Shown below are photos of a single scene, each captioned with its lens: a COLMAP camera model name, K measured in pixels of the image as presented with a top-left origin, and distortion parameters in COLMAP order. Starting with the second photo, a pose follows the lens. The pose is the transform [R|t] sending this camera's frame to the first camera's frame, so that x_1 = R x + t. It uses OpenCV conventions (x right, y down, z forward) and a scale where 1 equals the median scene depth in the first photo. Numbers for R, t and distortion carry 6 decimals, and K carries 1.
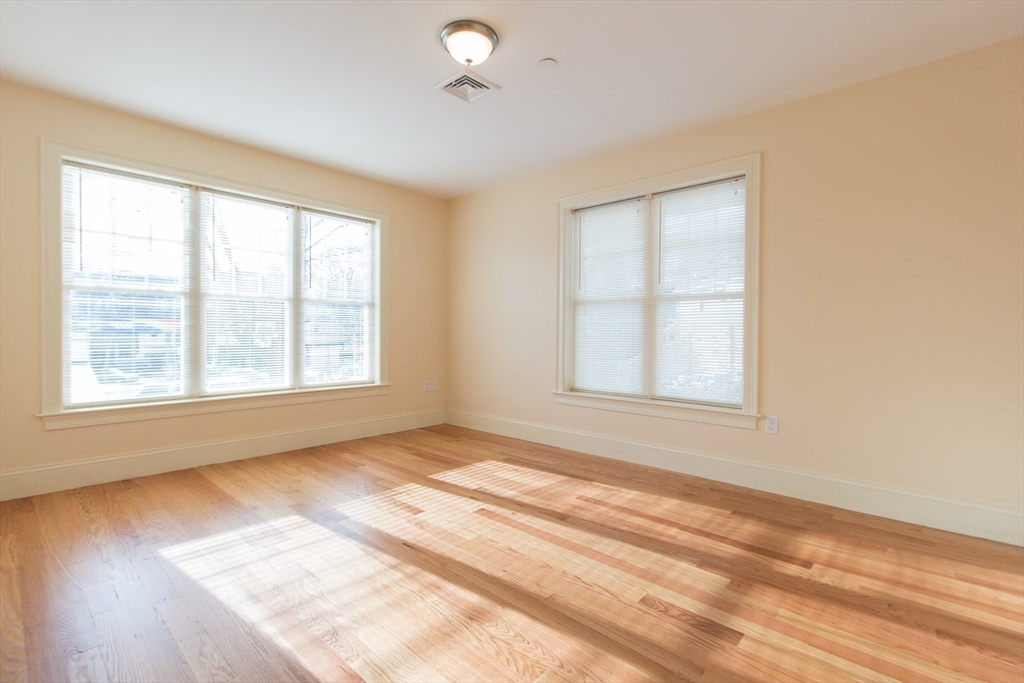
lens RADIAL K [[471.5, 0, 516.0], [0, 471.5, 335.2], [0, 0, 1]] dist [0.002230, 0.000724]
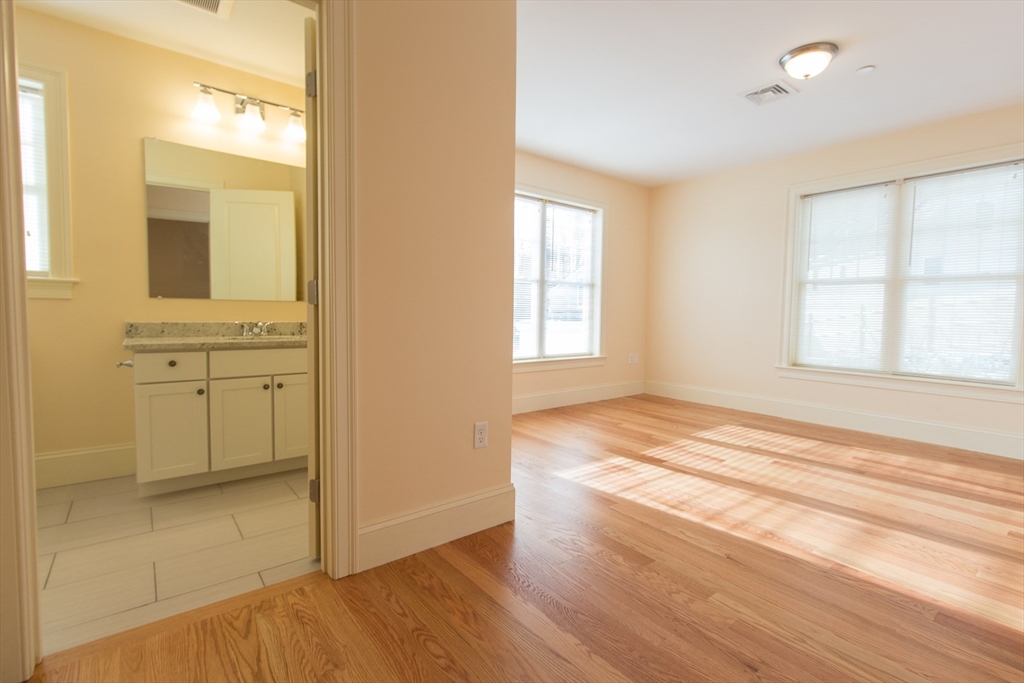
lens RADIAL K [[471.5, 0, 516.0], [0, 471.5, 335.2], [0, 0, 1]] dist [0.002230, 0.000724]
pose [[0.987642, 0.016199, -0.155887, -0.395582], [-0.009389, 0.998973, 0.044321, 0.007193], [0.156445, -0.042310, 0.986780, -0.181401]]
